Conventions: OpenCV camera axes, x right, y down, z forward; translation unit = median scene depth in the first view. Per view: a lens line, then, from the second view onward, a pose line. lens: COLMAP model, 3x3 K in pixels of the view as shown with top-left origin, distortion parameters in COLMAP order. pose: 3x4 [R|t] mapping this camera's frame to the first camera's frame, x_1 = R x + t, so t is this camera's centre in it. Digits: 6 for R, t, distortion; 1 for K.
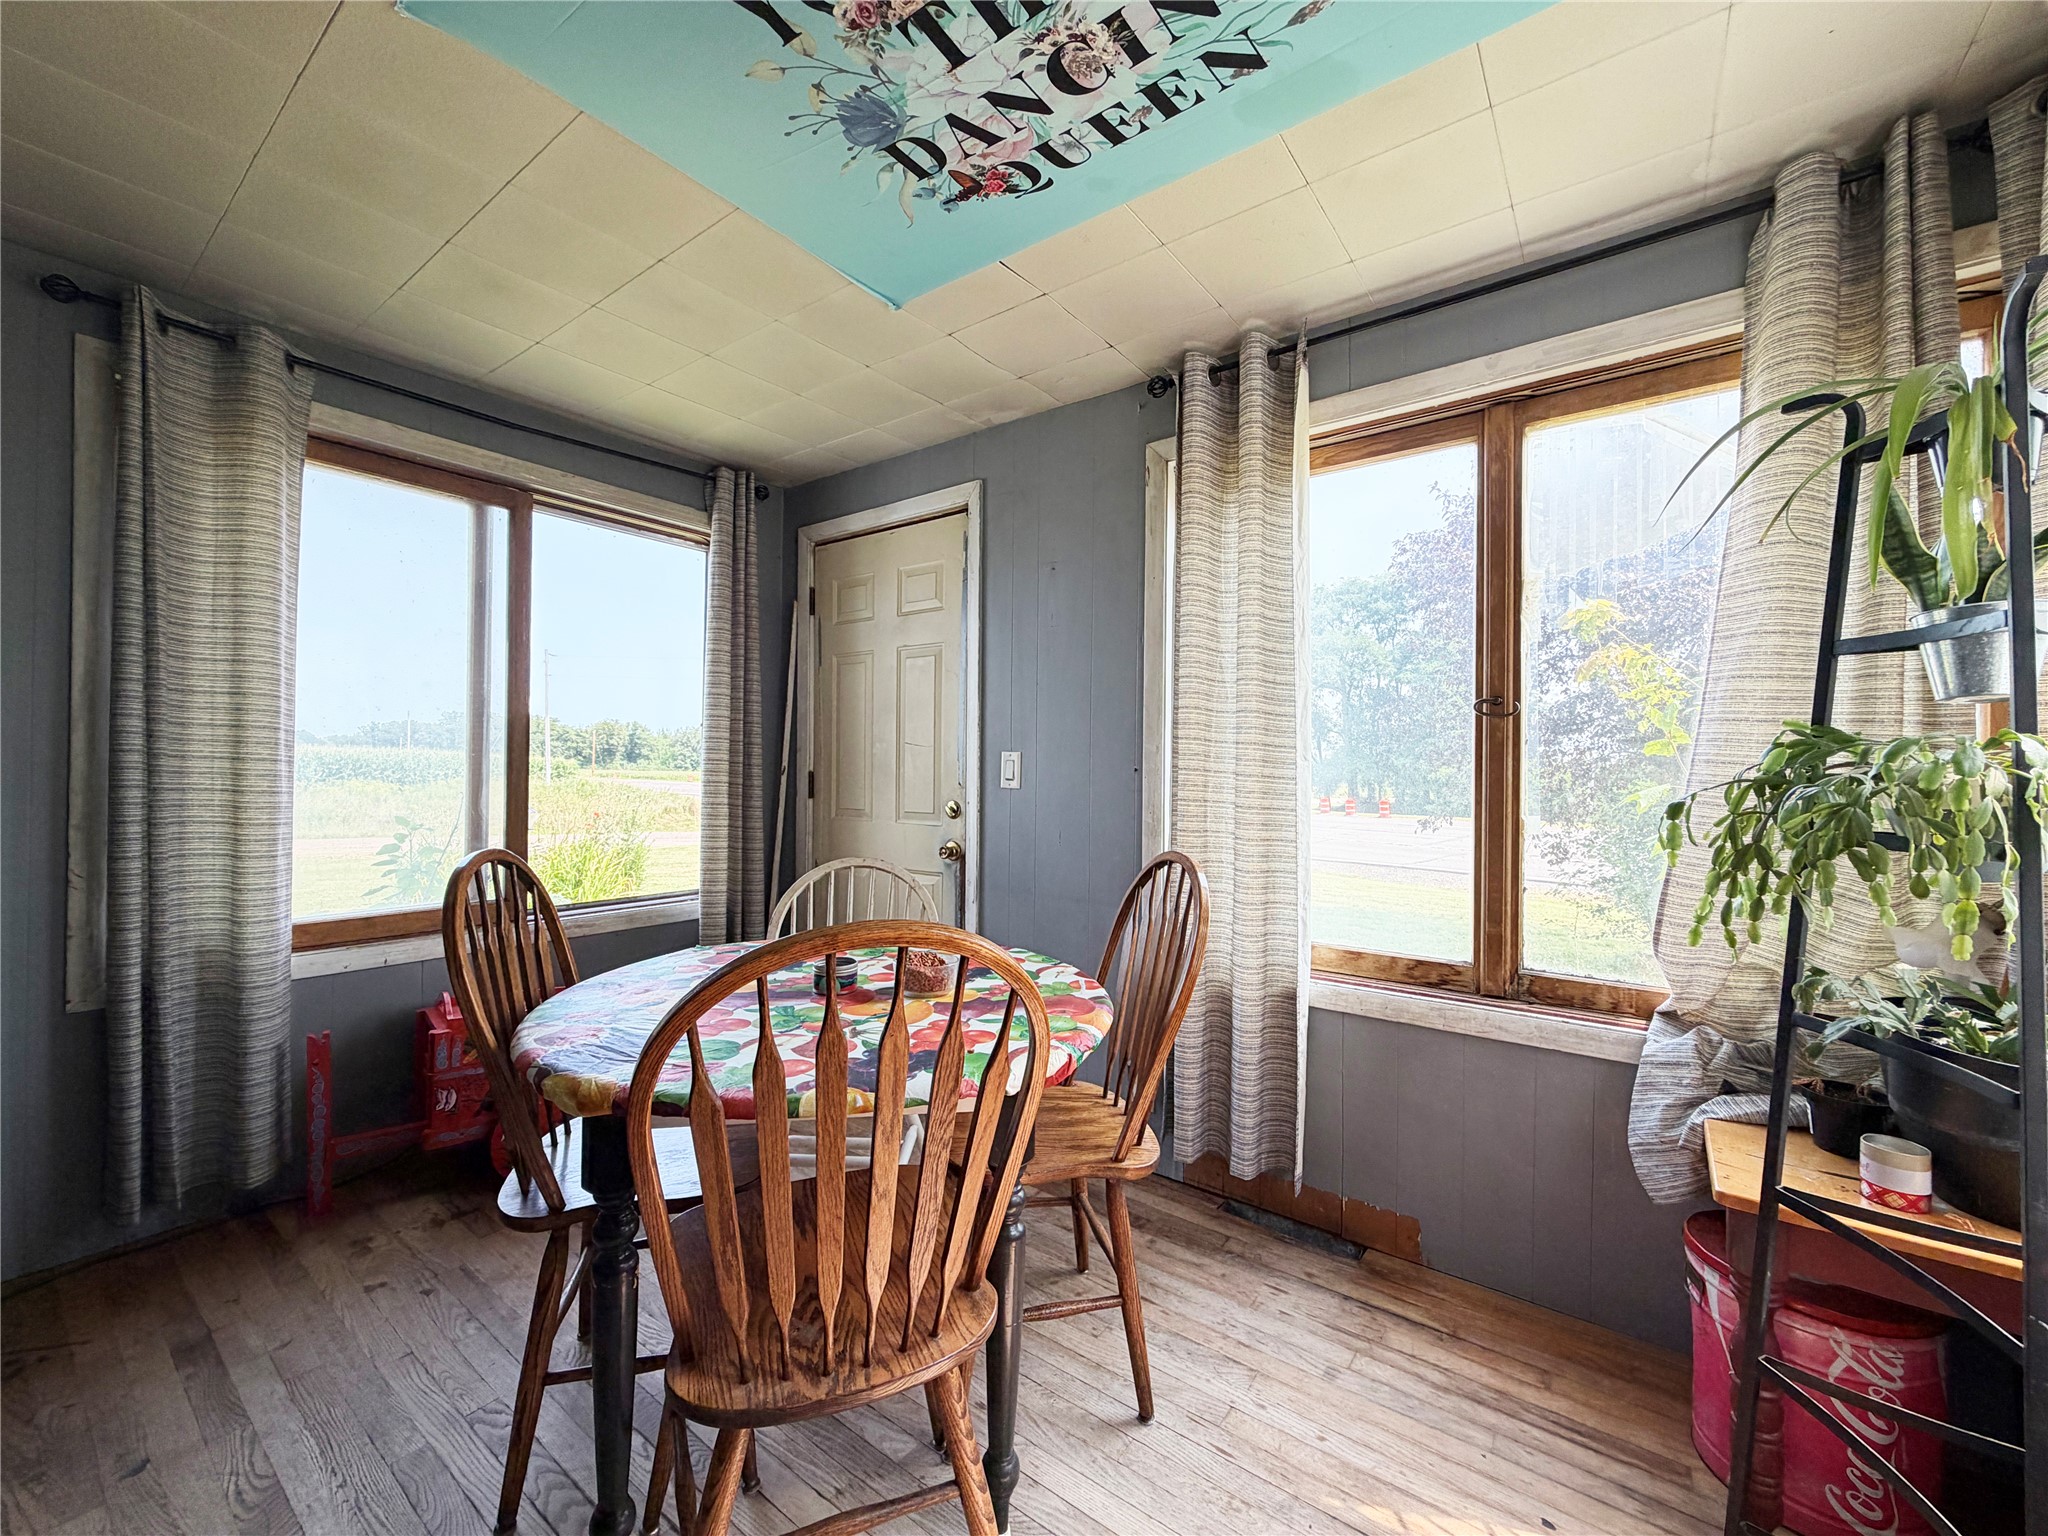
lens RADIAL K [[819.2, 0, 1020.9], [0, 819.2, 768.0], [0, 0, 1]] dist [-0.000759, 0.000151]
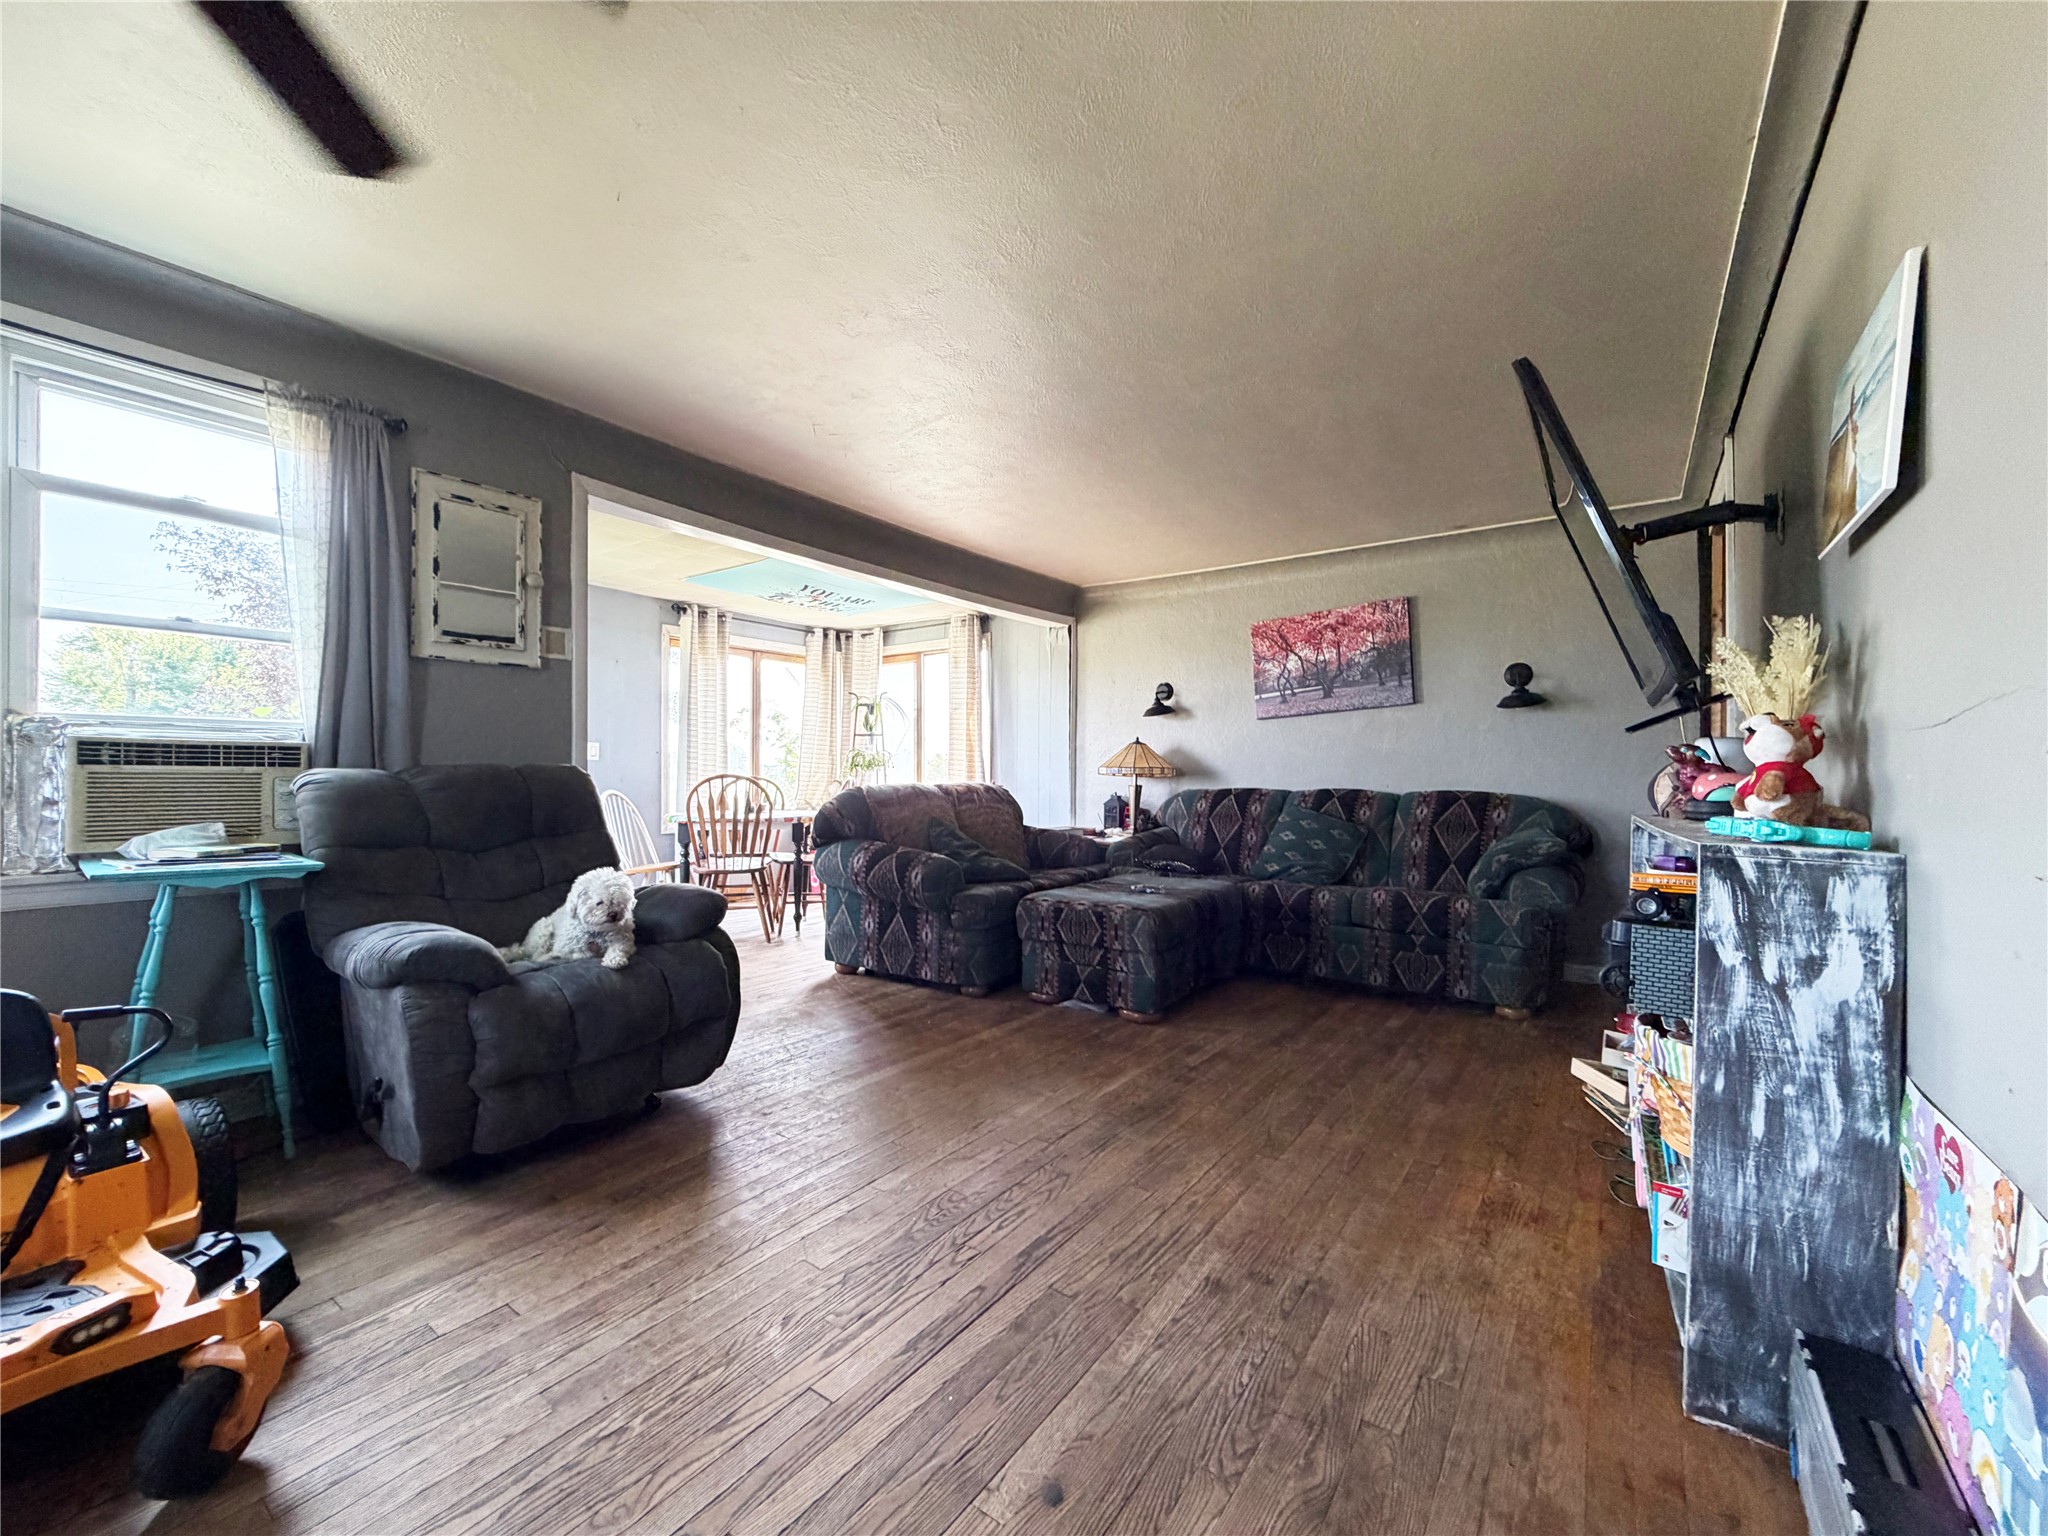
lens RADIAL K [[819.2, 0, 1021.9], [0, 819.2, 766.8], [0, 0, 1]] dist [-0.000759, 0.000151]
pose [[-0.018884, -0.005018, 0.999809, -2.759960], [-0.009797, 0.999940, 0.004833, 0.028942], [-0.999774, -0.009704, -0.018932, -0.052007]]
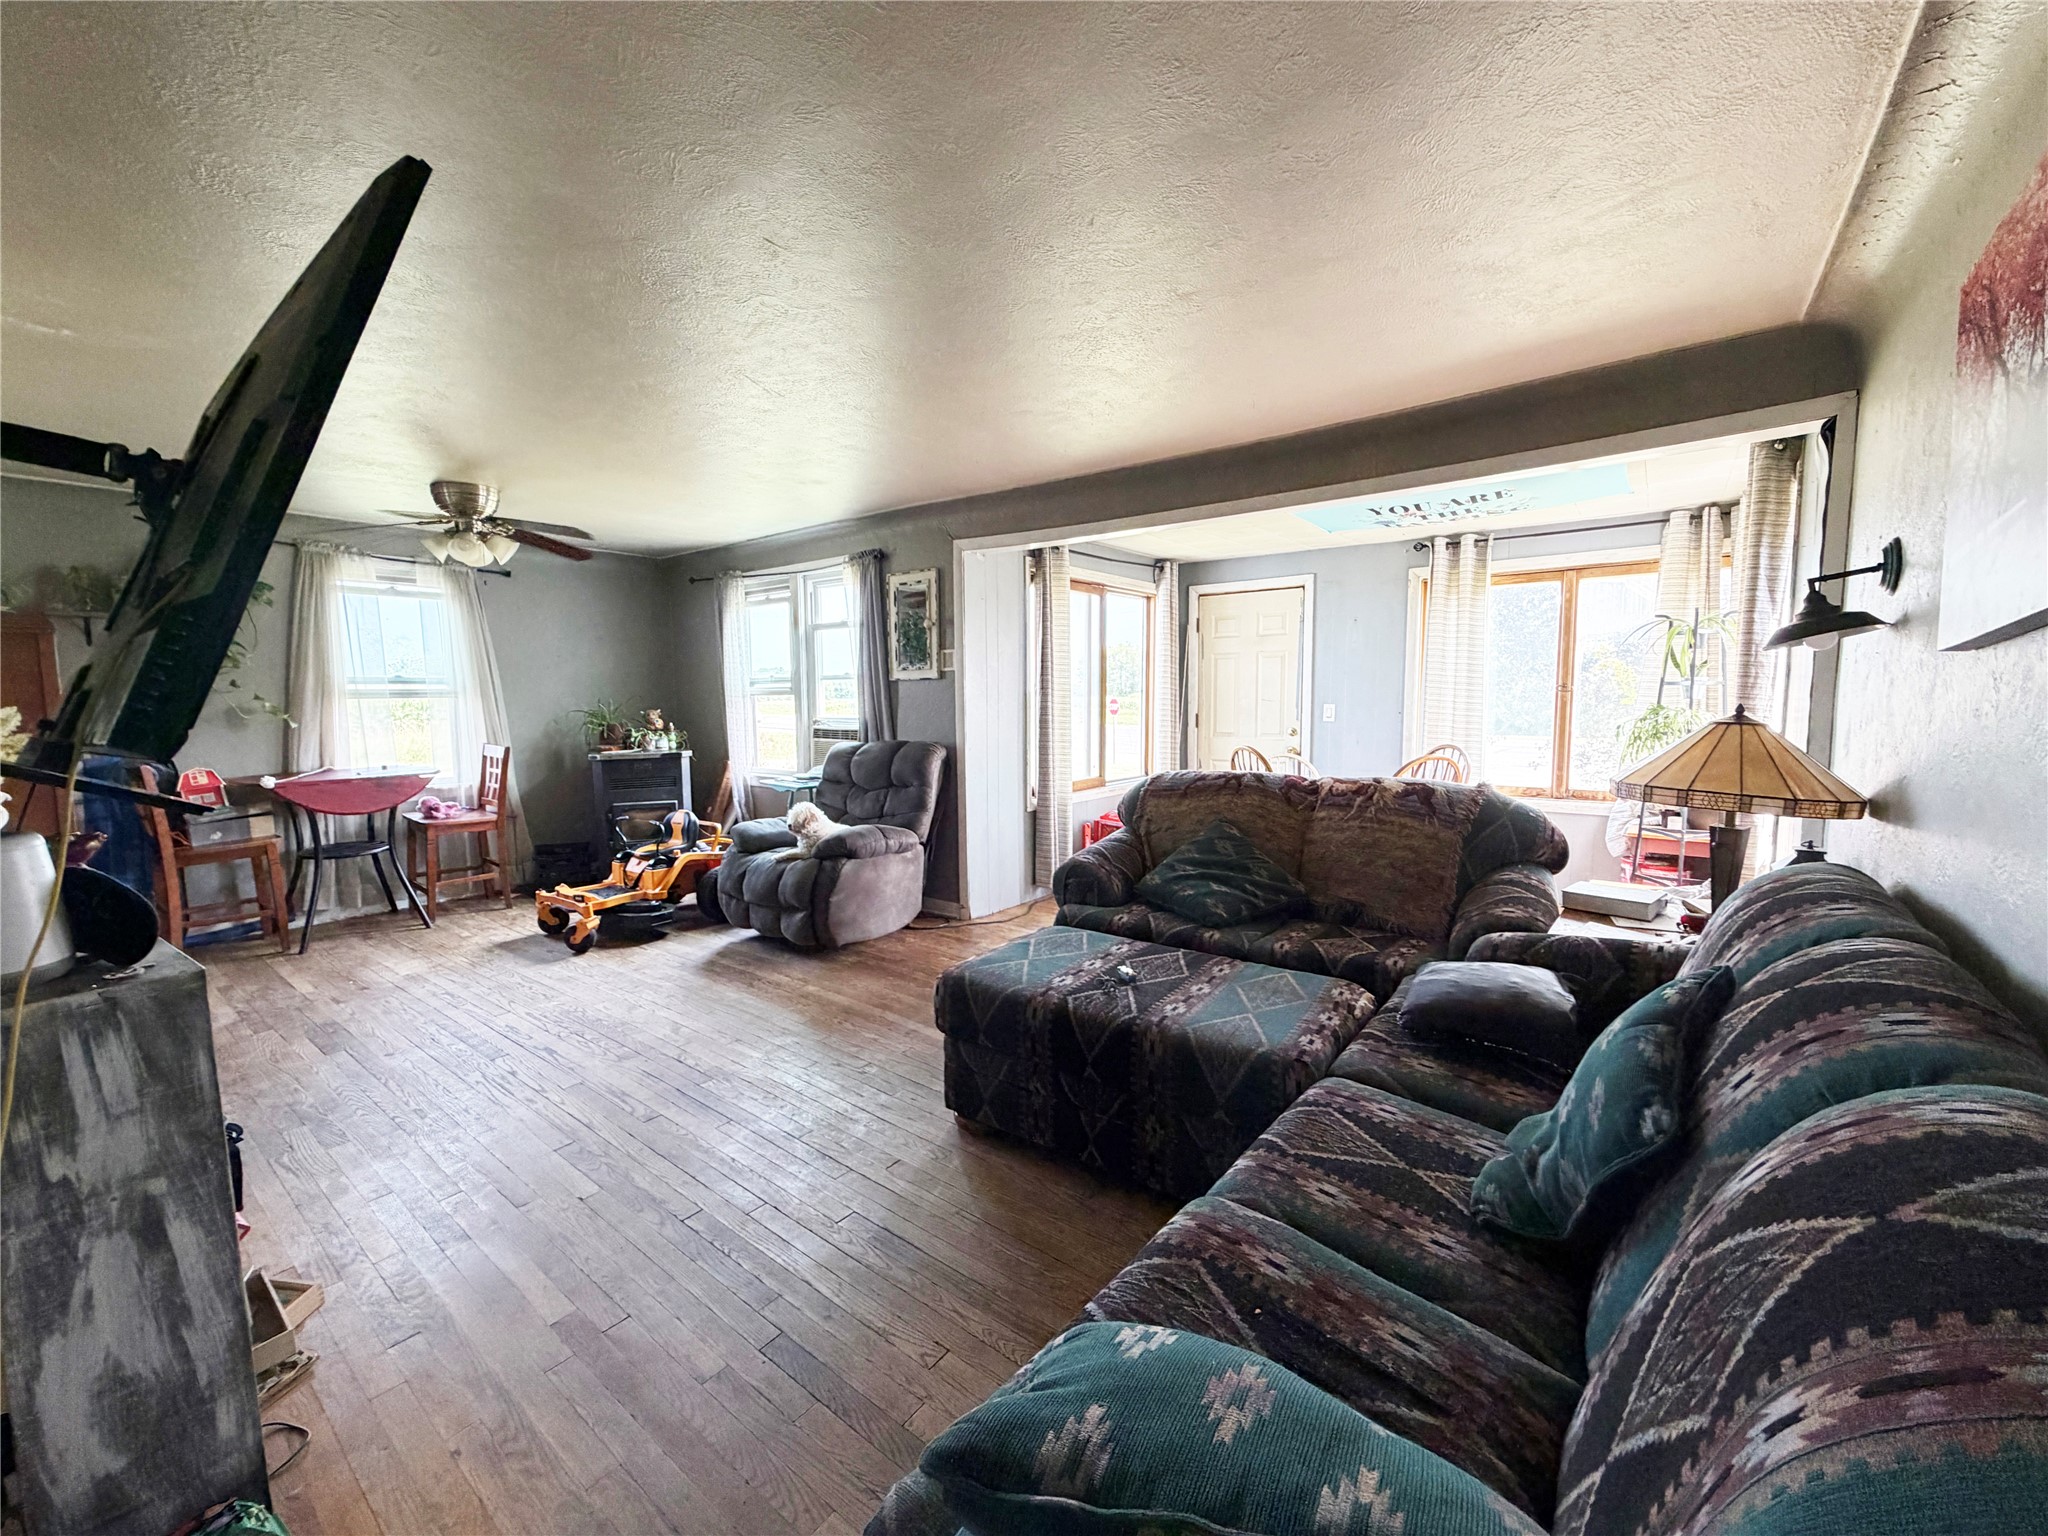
lens RADIAL K [[819.2, 0, 1026.2], [0, 819.2, 780.0], [0, 0, 1]] dist [-0.000759, 0.000151]
pose [[0.999731, -0.021836, -0.007852, -1.024436], [0.022549, 0.994033, 0.106727, -0.089799], [0.005475, -0.106875, 0.994257, -1.499718]]
